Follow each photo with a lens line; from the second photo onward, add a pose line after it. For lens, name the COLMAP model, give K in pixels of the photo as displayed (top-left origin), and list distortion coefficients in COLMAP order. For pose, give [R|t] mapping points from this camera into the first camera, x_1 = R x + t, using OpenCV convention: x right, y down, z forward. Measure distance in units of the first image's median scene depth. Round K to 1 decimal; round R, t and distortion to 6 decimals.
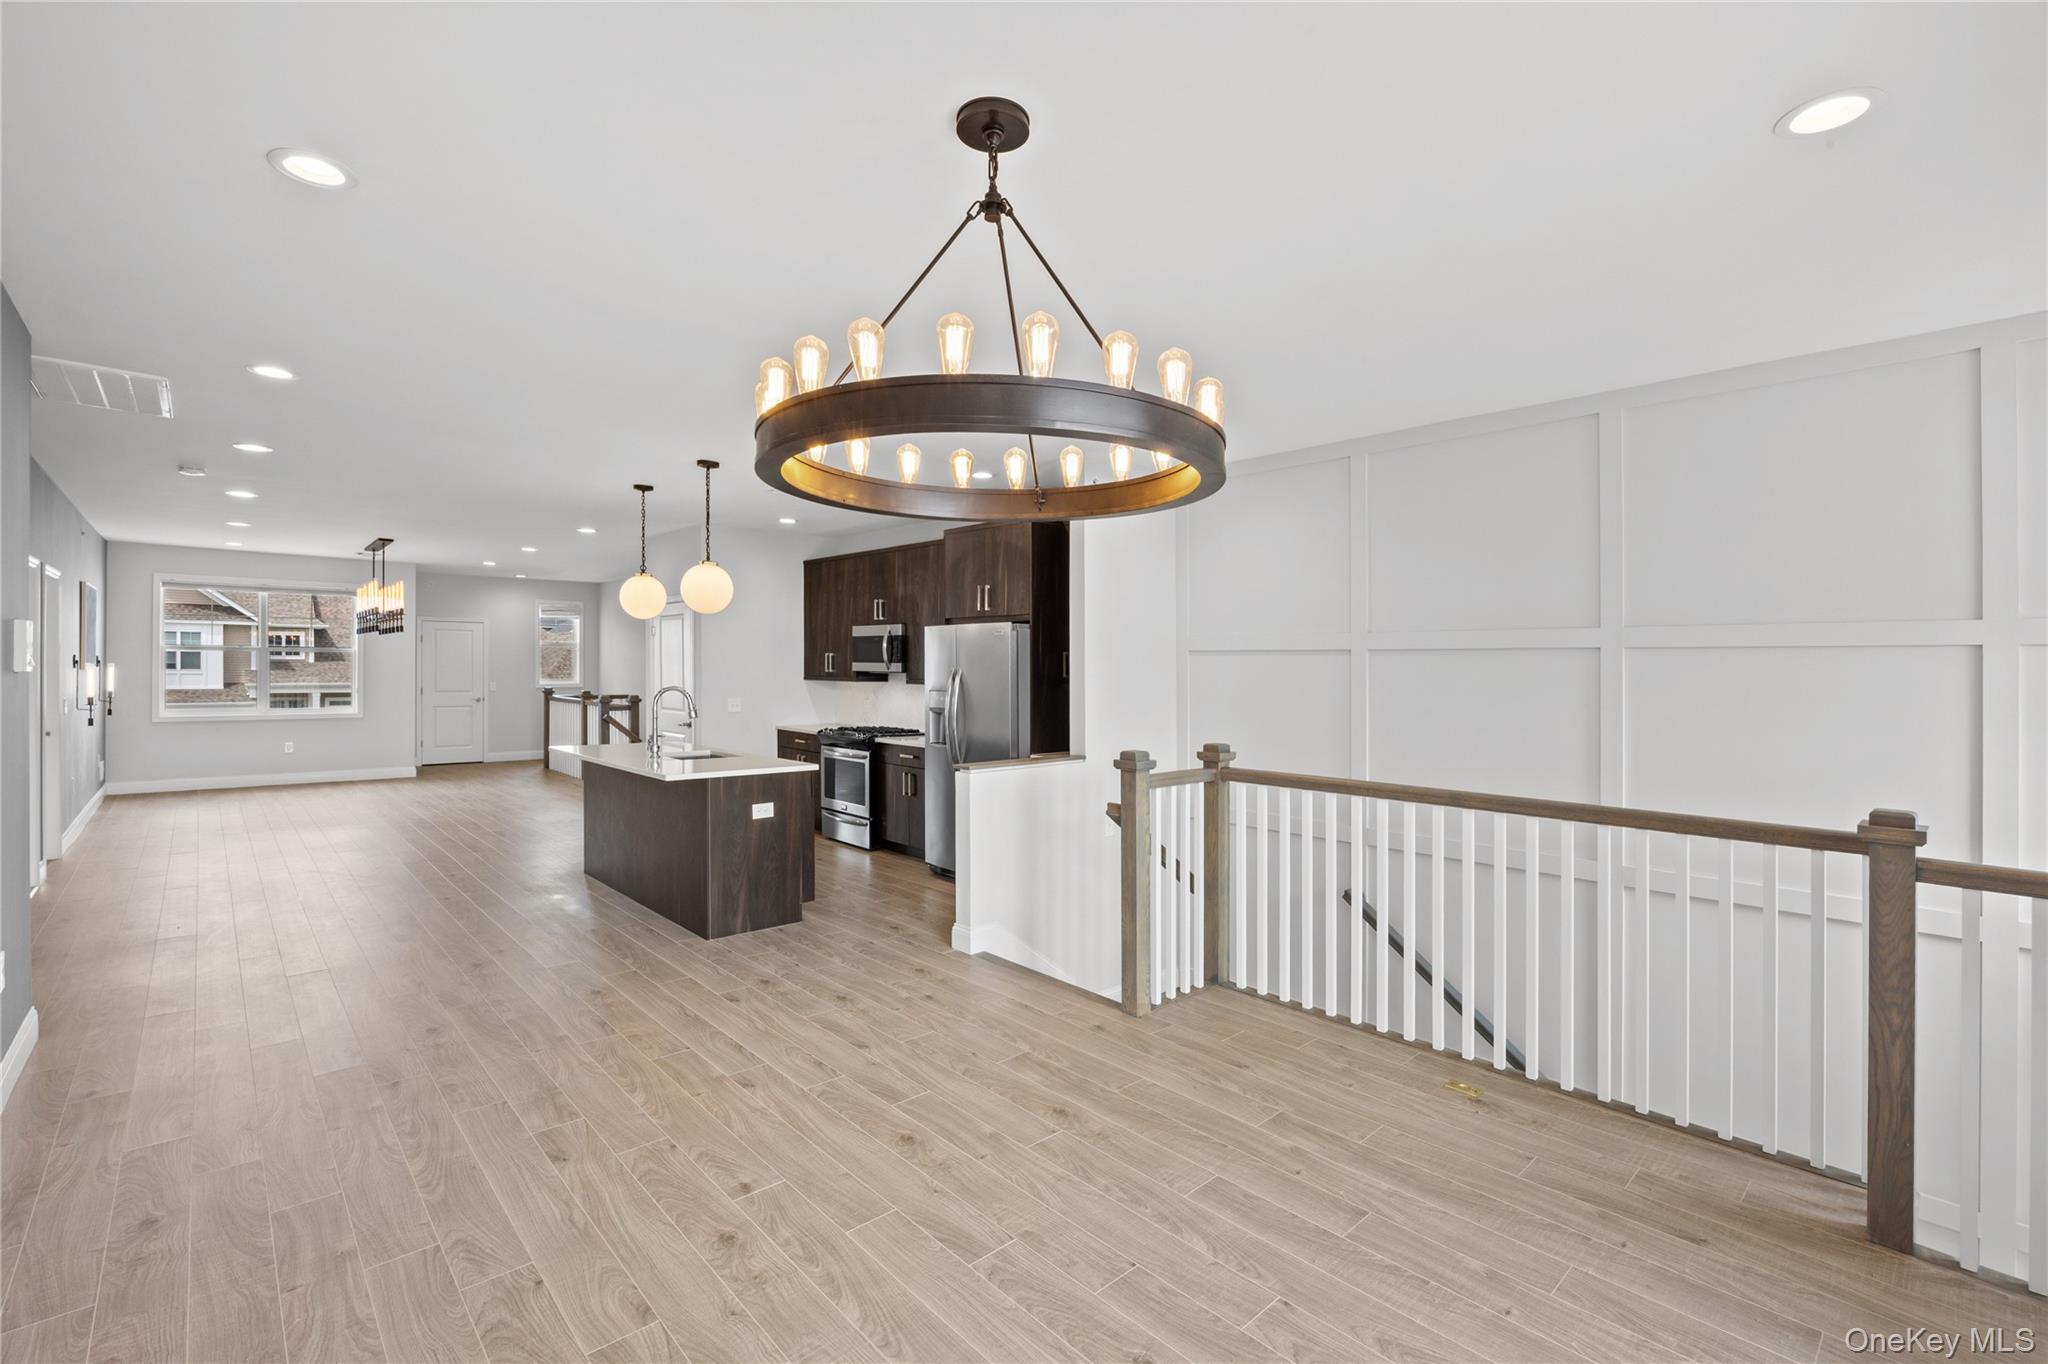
lens RADIAL K [[902.3, 0, 1035.9], [0, 902.3, 682.5], [0, 0, 1]] dist [-0.012908, -0.000449]
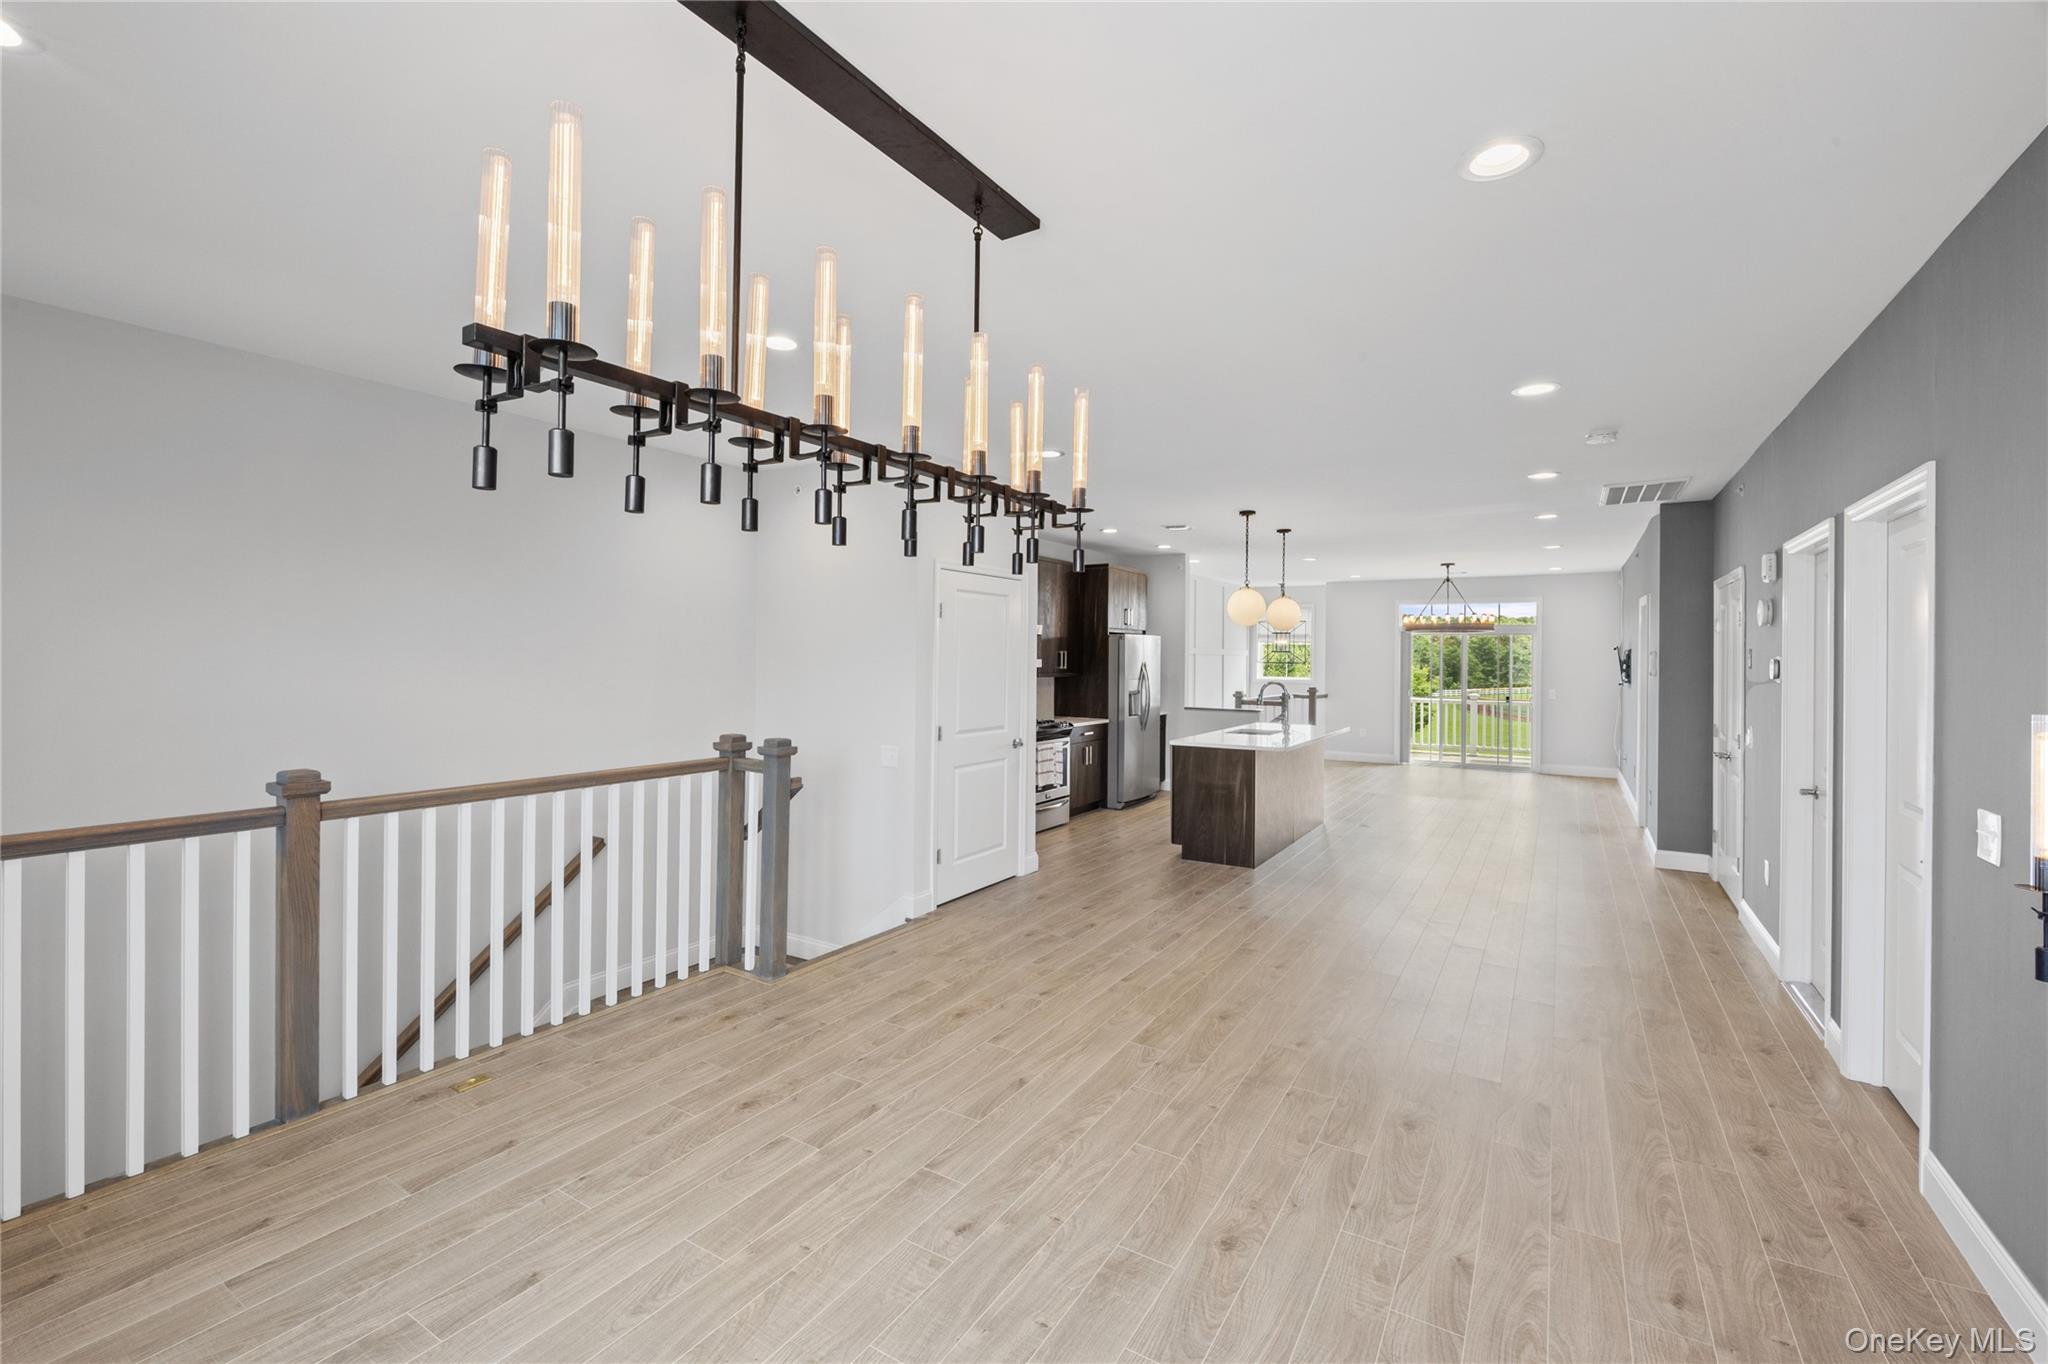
lens RADIAL K [[872.6, 0, 1017.6], [0, 872.6, 656.7], [0, 0, 1]] dist [-0.016343, 0.001613]
pose [[-0.257519, -0.012004, 0.966199, -0.414555], [0.003729, 0.999903, 0.013417, -0.013803], [-0.966266, 0.007058, -0.257449, 0.451878]]
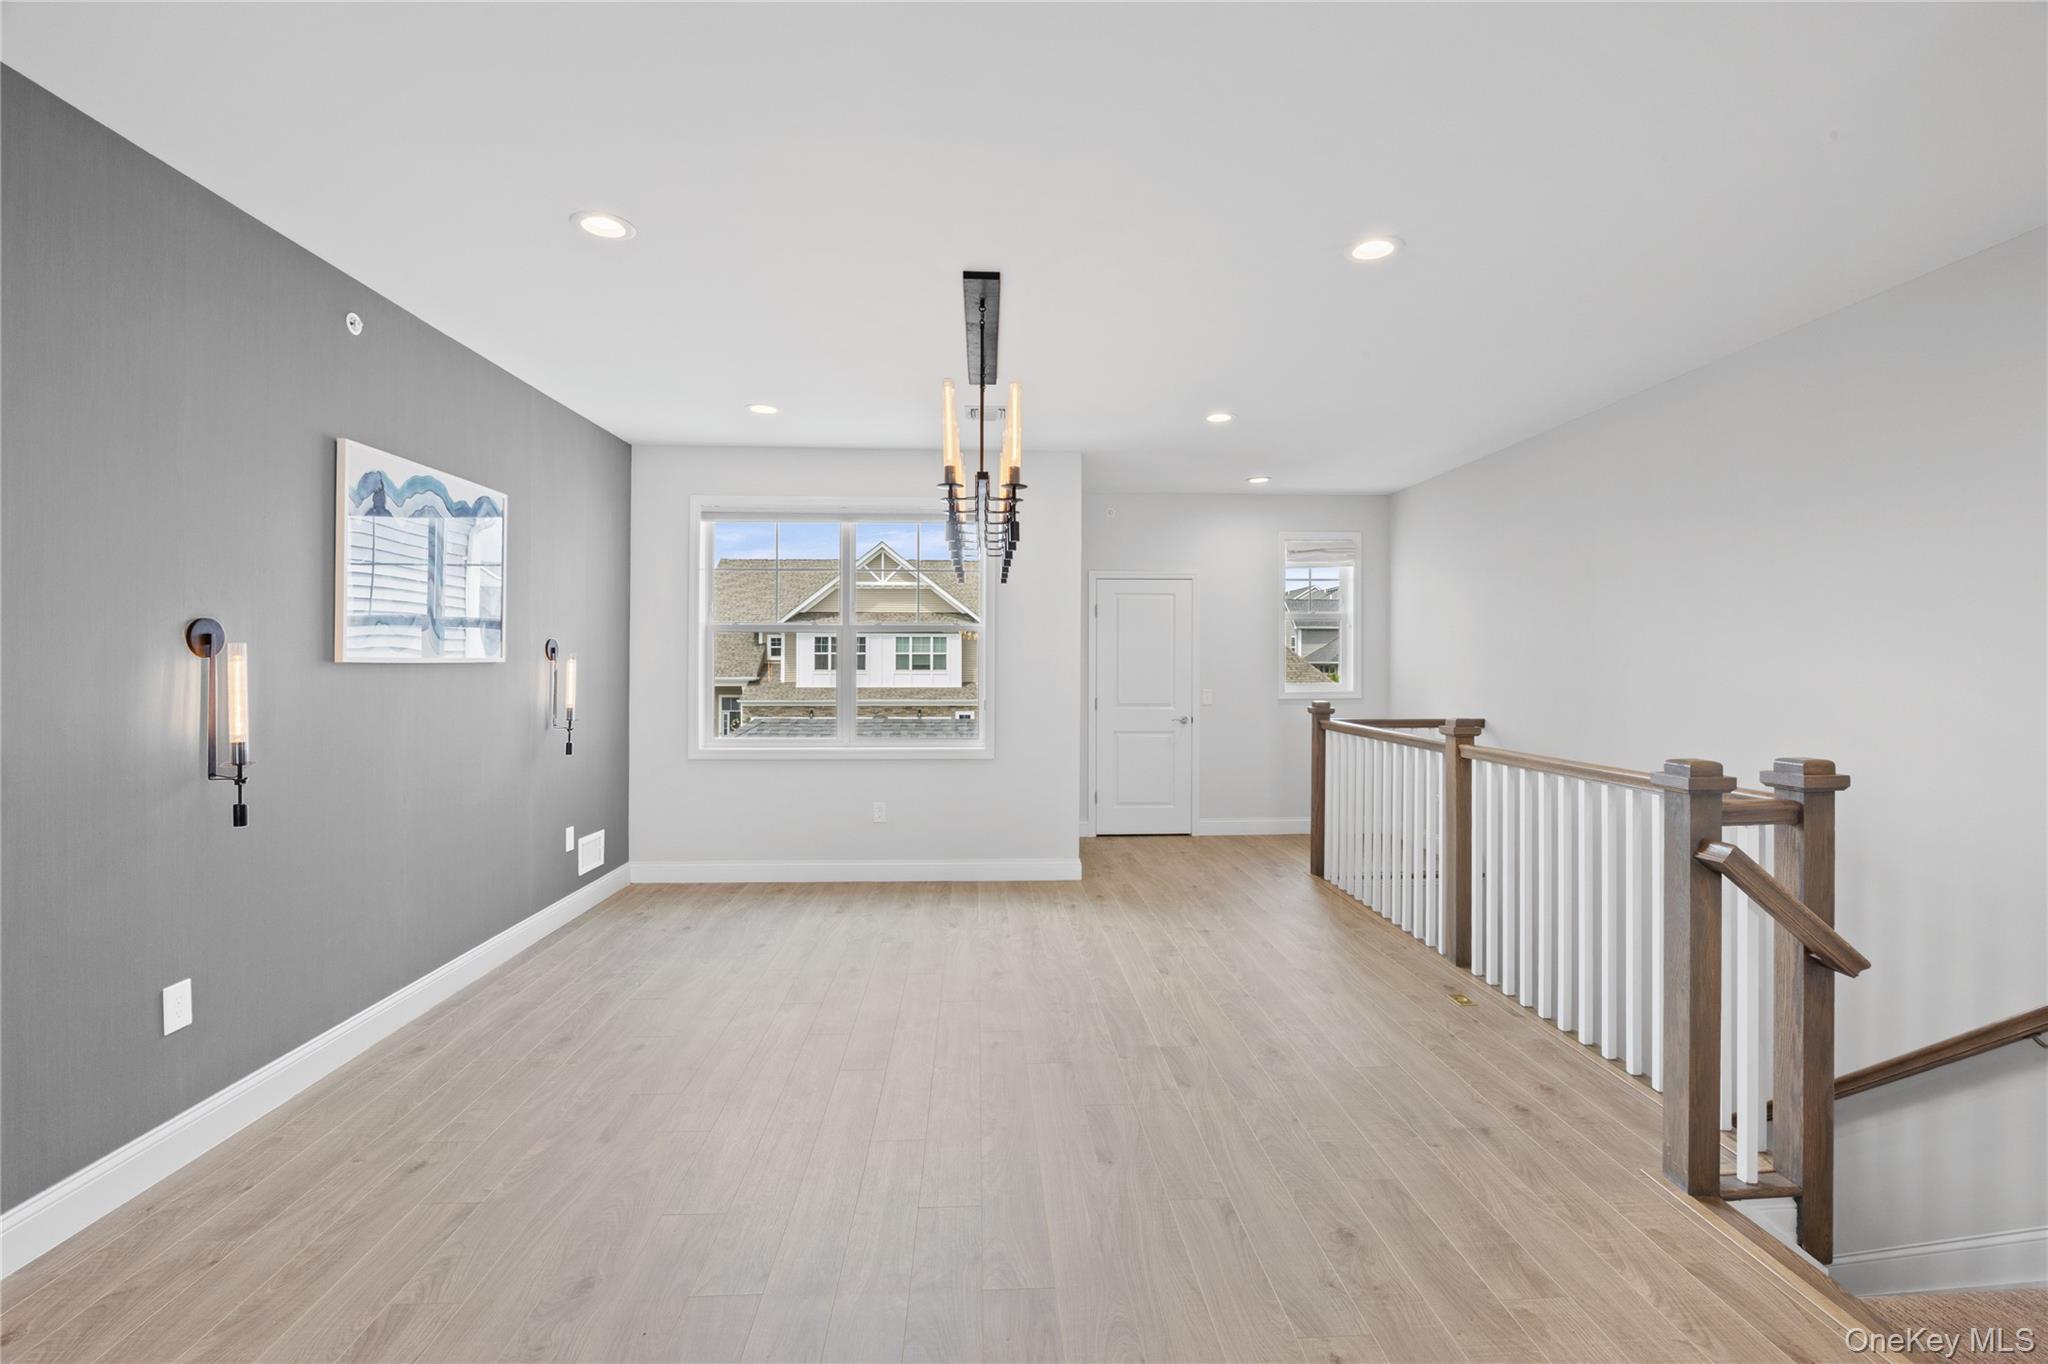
lens RADIAL K [[902.3, 0, 1028.9], [0, 902.3, 658.6], [0, 0, 1]] dist [-0.012908, -0.000449]
pose [[0.767842, -0.012925, -0.640508, -0.210109], [-0.003467, 0.999698, -0.024329, -0.002936], [0.640629, 0.020901, 0.767566, 0.318912]]
